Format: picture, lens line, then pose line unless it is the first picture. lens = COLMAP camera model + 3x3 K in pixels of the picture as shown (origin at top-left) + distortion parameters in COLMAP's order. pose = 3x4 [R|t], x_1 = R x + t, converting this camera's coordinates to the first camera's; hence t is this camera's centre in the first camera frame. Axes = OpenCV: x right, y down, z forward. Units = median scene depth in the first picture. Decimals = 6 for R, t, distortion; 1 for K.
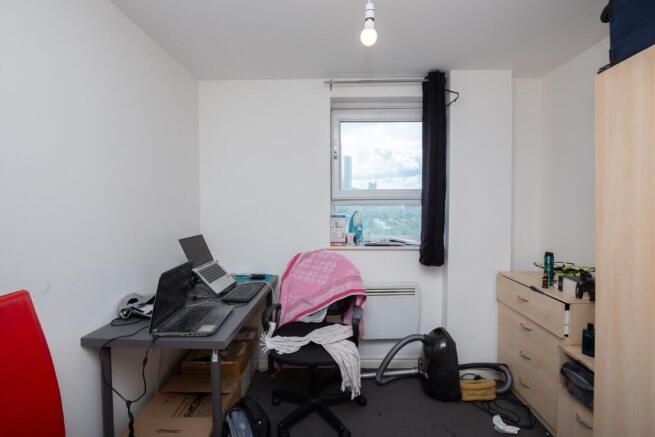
lens RADIAL K [[329.0, 0, 328.2], [0, 329.0, 211.0], [0, 0, 1]] dist [-0.020055, -0.005605]
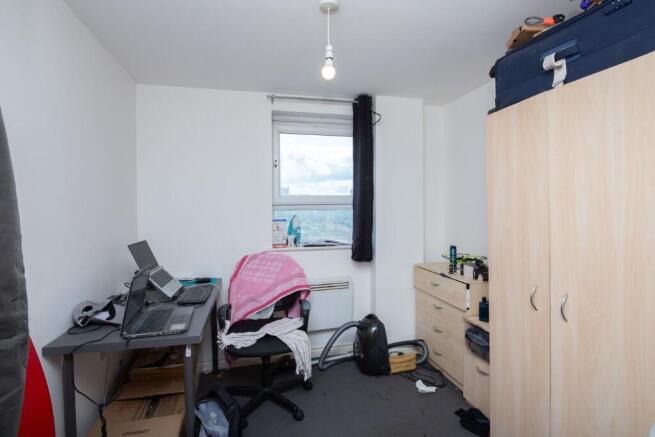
lens RADIAL K [[329.0, 0, 328.2], [0, 329.0, 211.0], [0, 0, 1]] dist [-0.020055, -0.005605]
pose [[0.965458, -0.007211, 0.260458, -0.117365], [0.010820, 0.999864, -0.012426, 0.001367], [-0.260333, 0.014815, 0.965405, -0.104738]]
